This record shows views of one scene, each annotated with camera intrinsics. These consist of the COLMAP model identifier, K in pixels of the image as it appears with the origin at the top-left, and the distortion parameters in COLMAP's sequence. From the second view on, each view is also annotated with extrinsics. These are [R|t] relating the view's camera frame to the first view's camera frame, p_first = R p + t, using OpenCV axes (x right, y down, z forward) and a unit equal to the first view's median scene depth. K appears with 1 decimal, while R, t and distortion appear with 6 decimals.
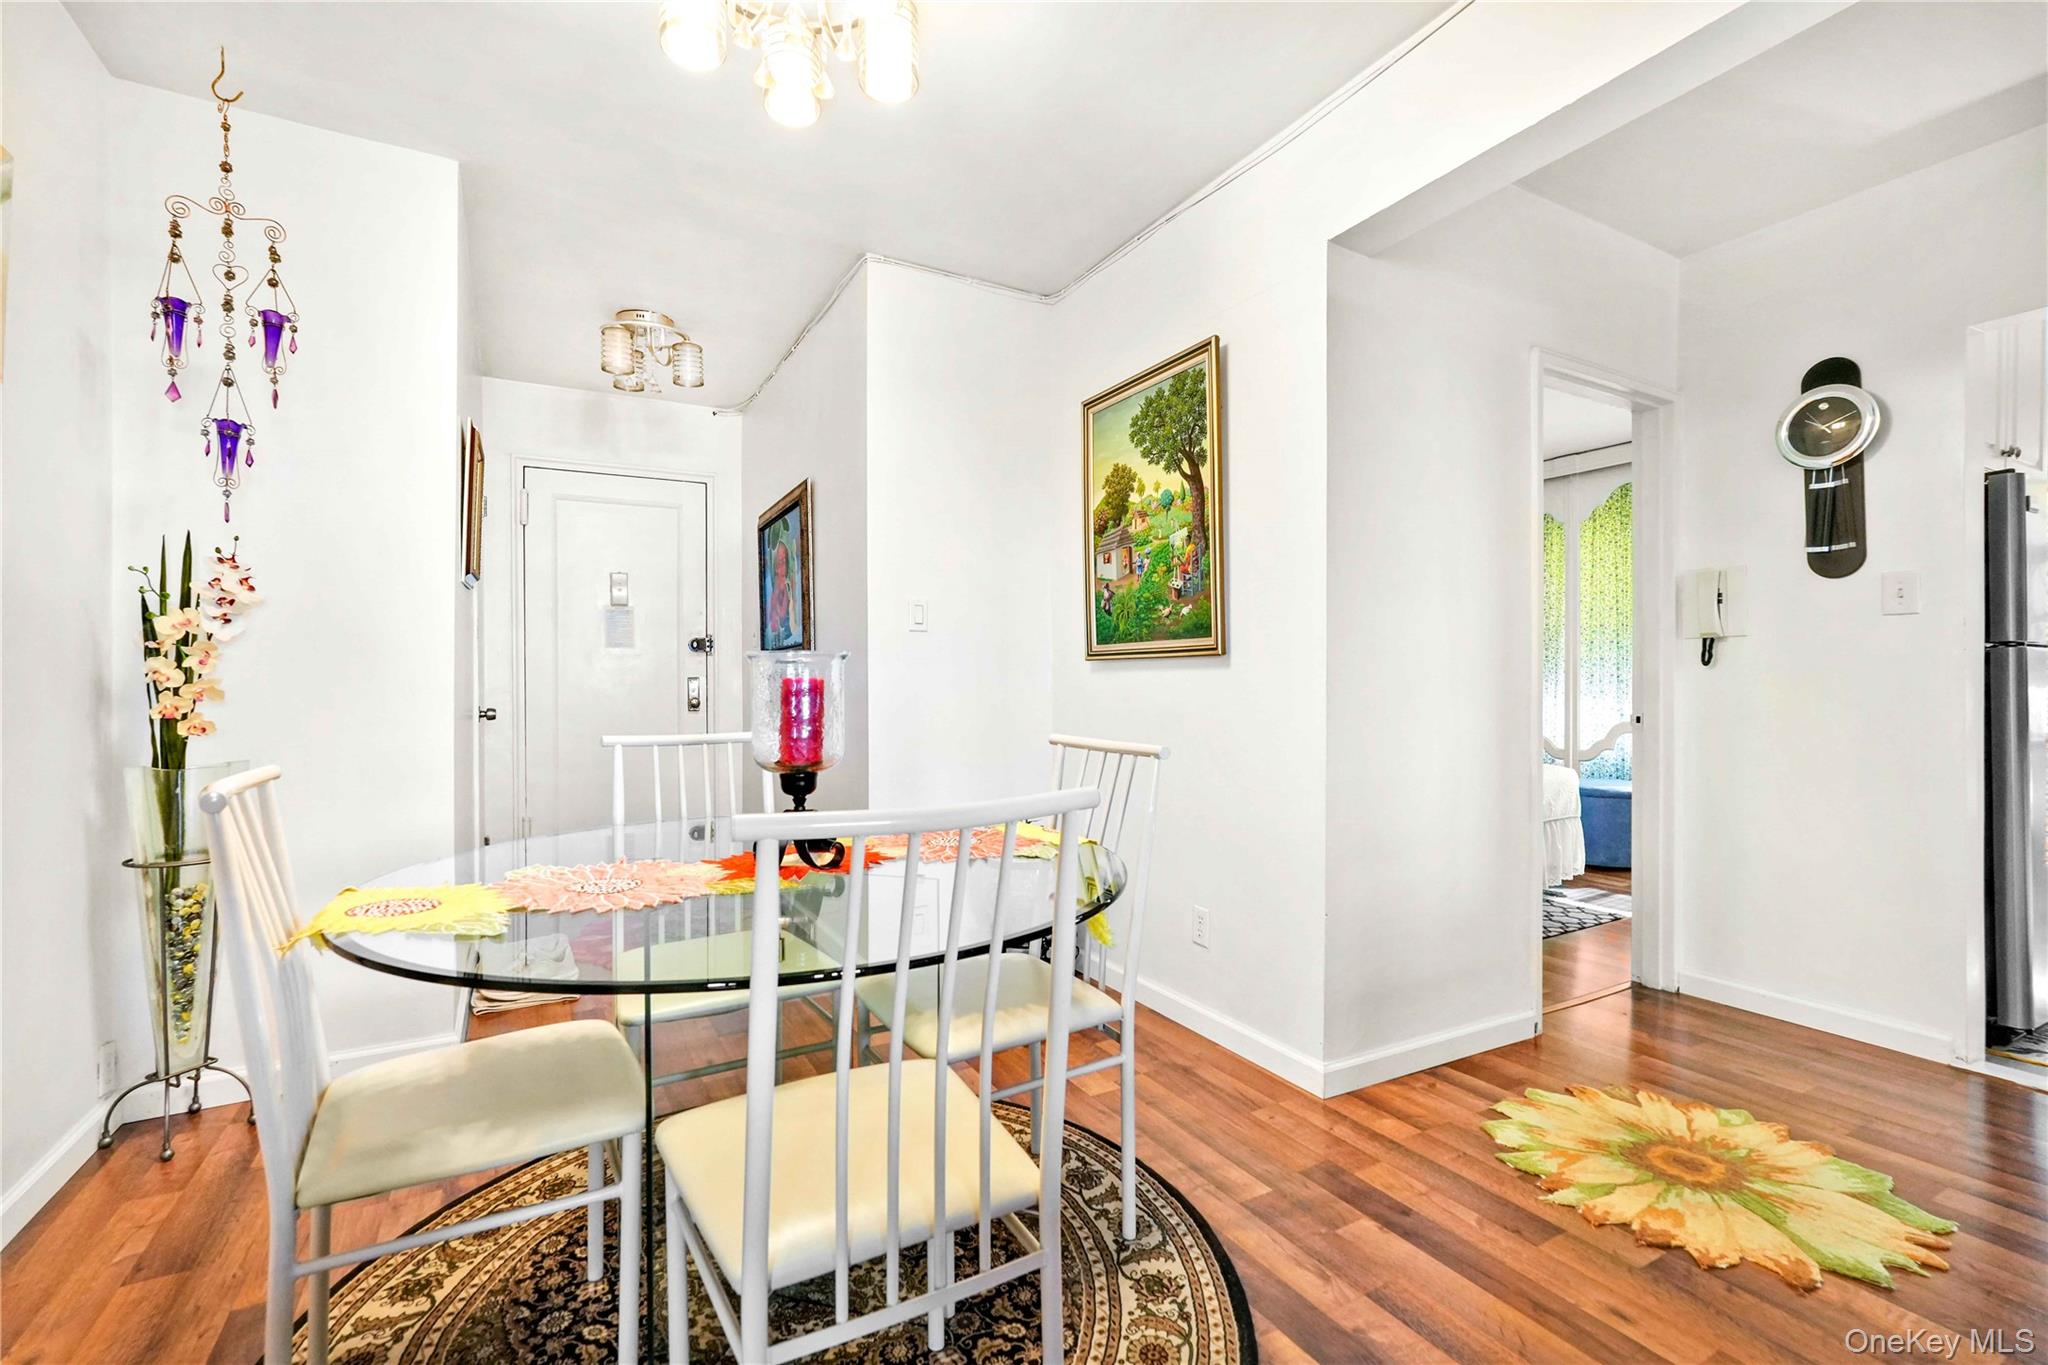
lens RADIAL K [[904.2, 0, 1020.1], [0, 904.2, 678.7], [0, 0, 1]] dist [-0.019461, 0.013109]
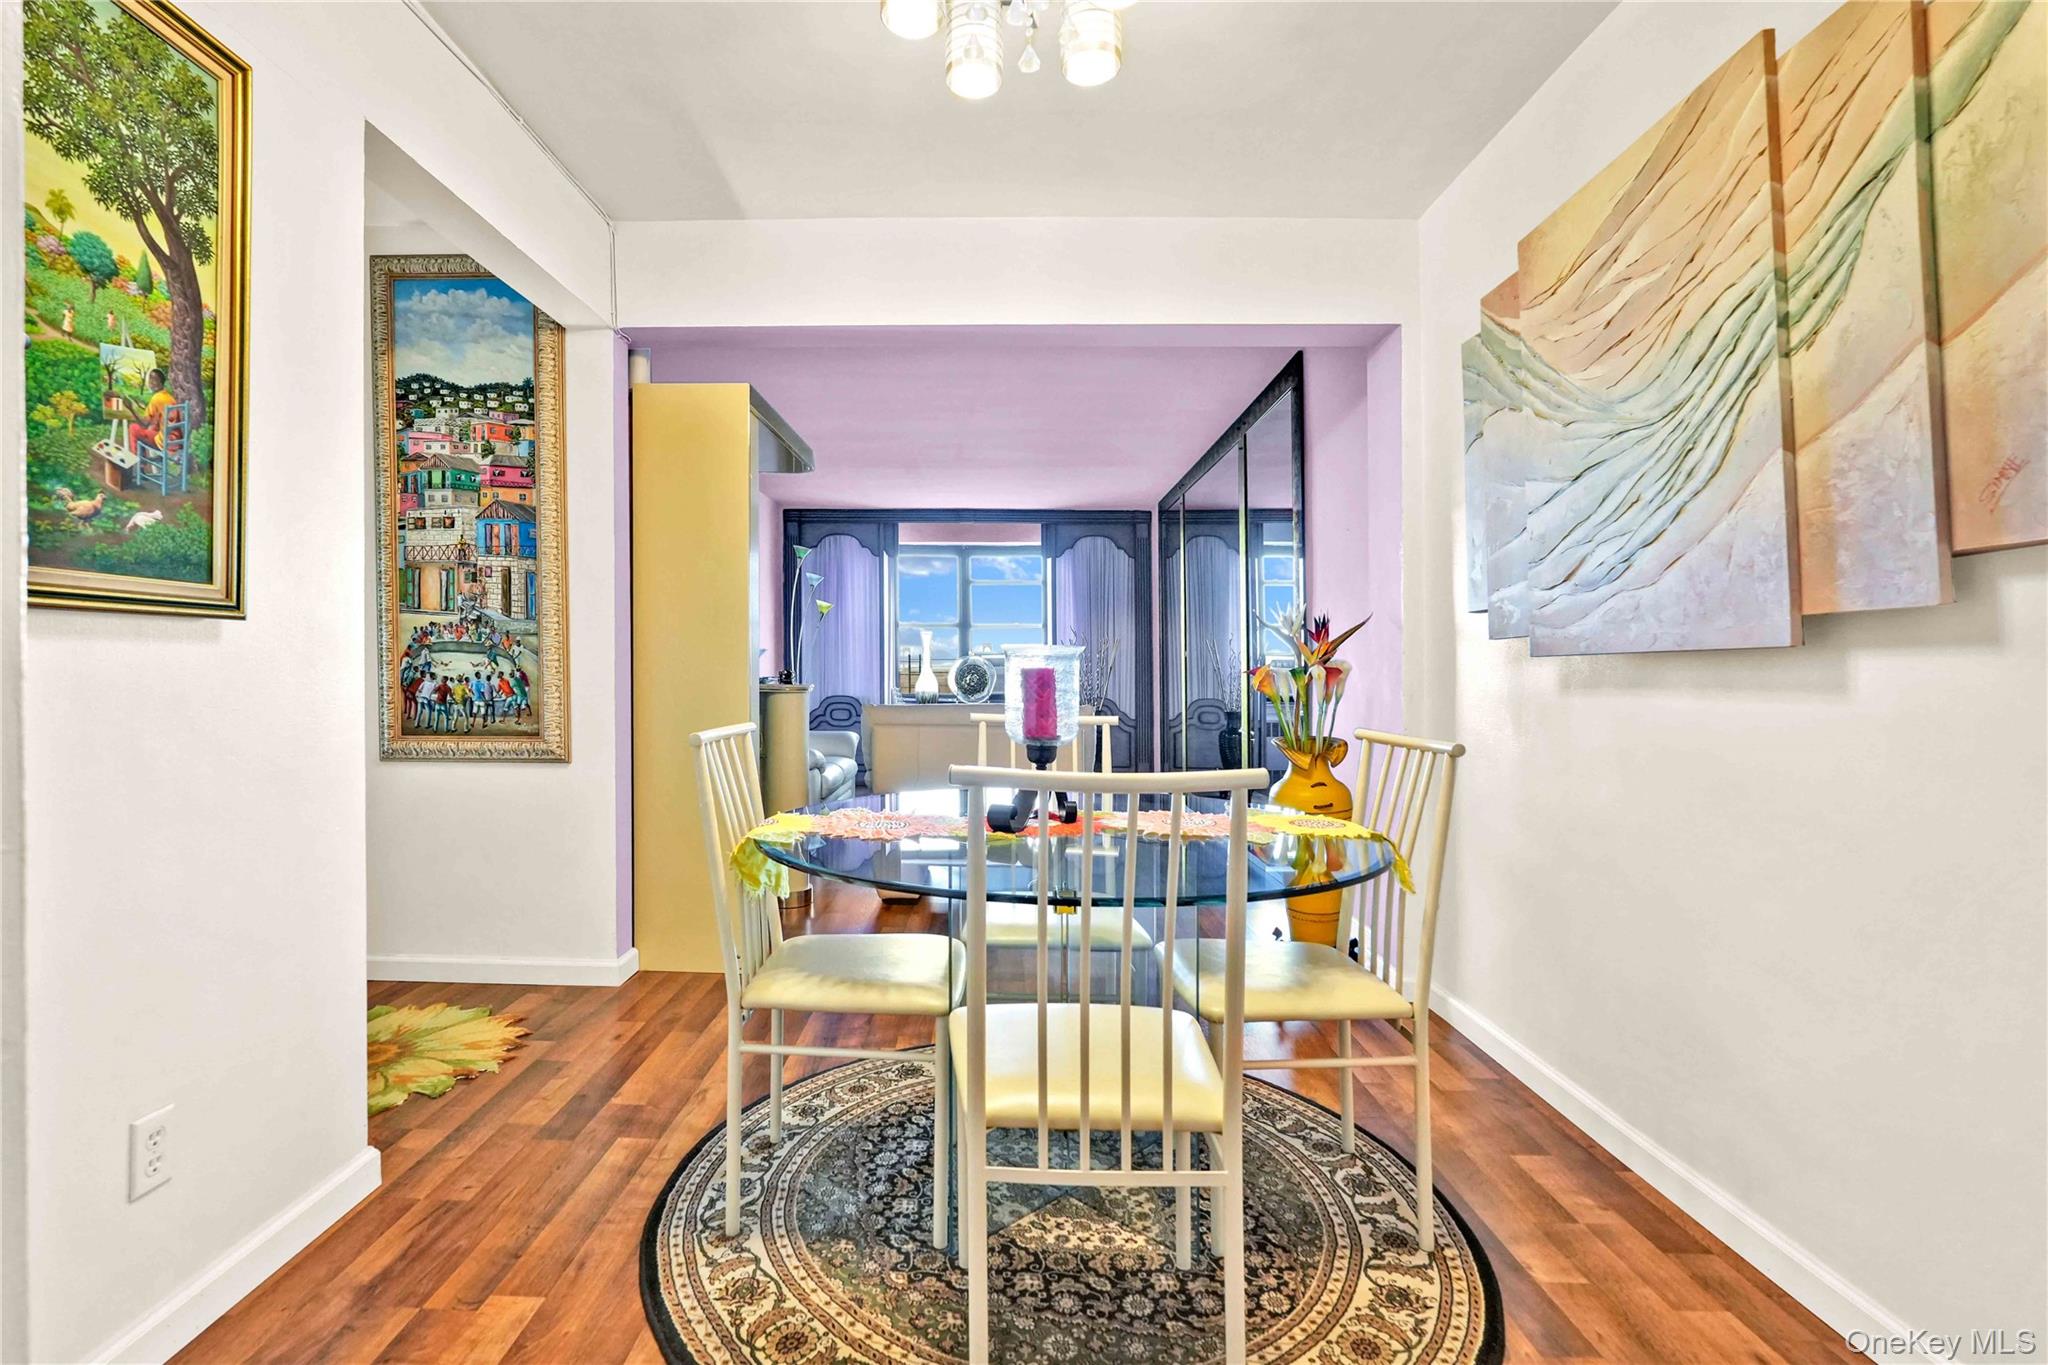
lens RADIAL K [[848.7, 0, 972.4], [0, 848.7, 677.4], [0, 0, 1]] dist [-0.052360, 0.000065]
pose [[-0.857035, -0.007429, 0.515205, -0.499663], [-0.004290, 0.999964, 0.007283, 0.002311], [-0.515241, 0.004032, -0.857036, 1.369241]]
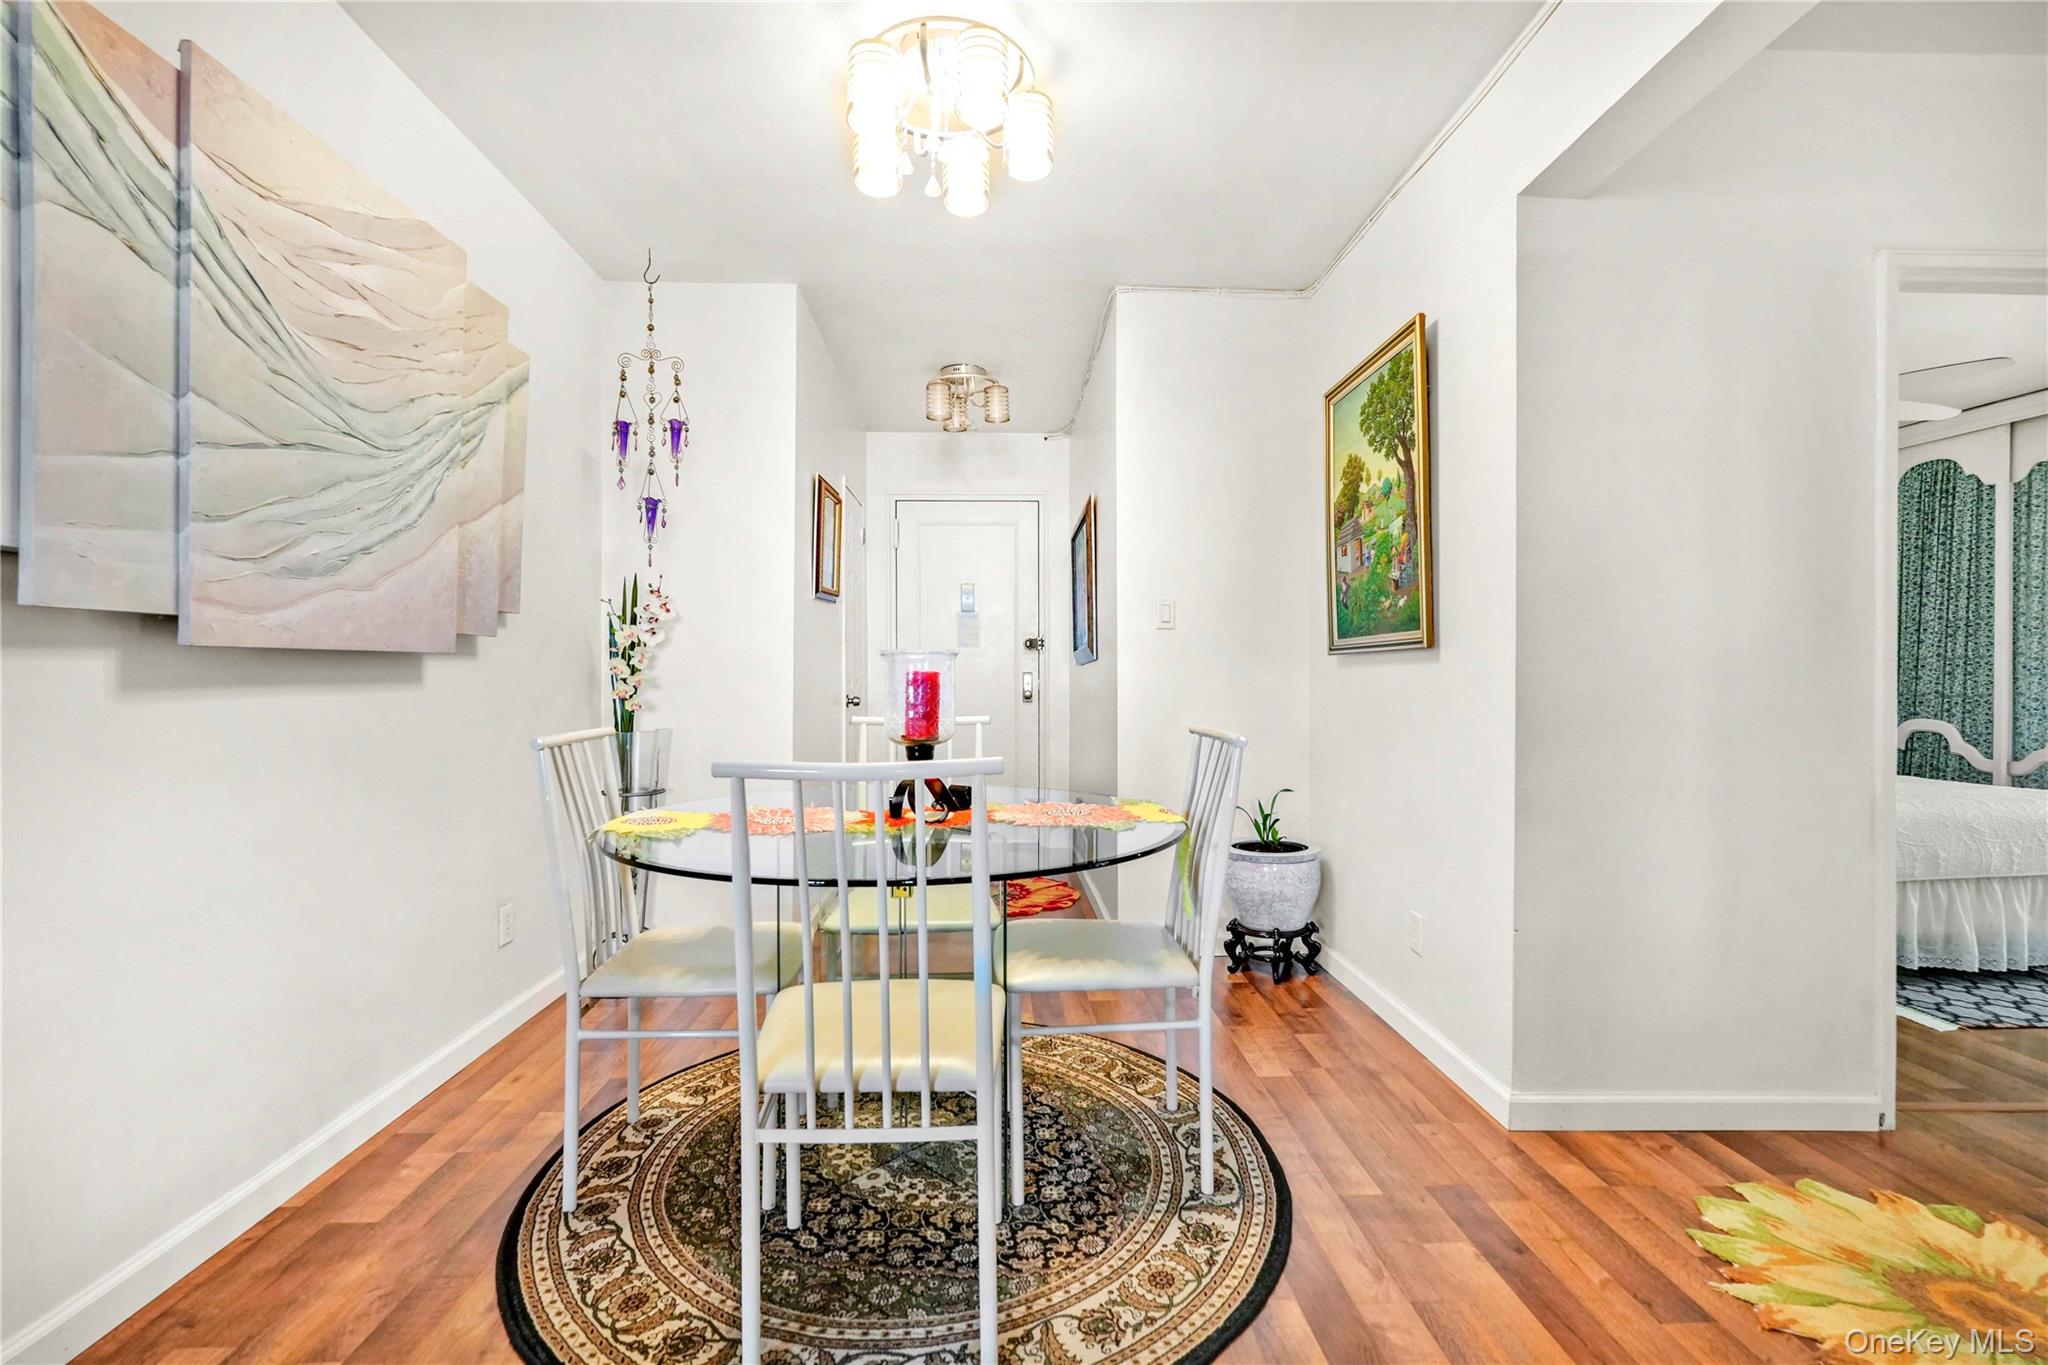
lens RADIAL K [[903.4, 0, 1027.6], [0, 903.4, 674.6], [0, 0, 1]] dist [0.000739, 0.000767]
pose [[0.892402, 0.001826, -0.451237, 0.316554], [-0.001449, 0.999998, 0.001179, 0.001254], [0.451238, -0.000398, 0.892404, -0.046305]]
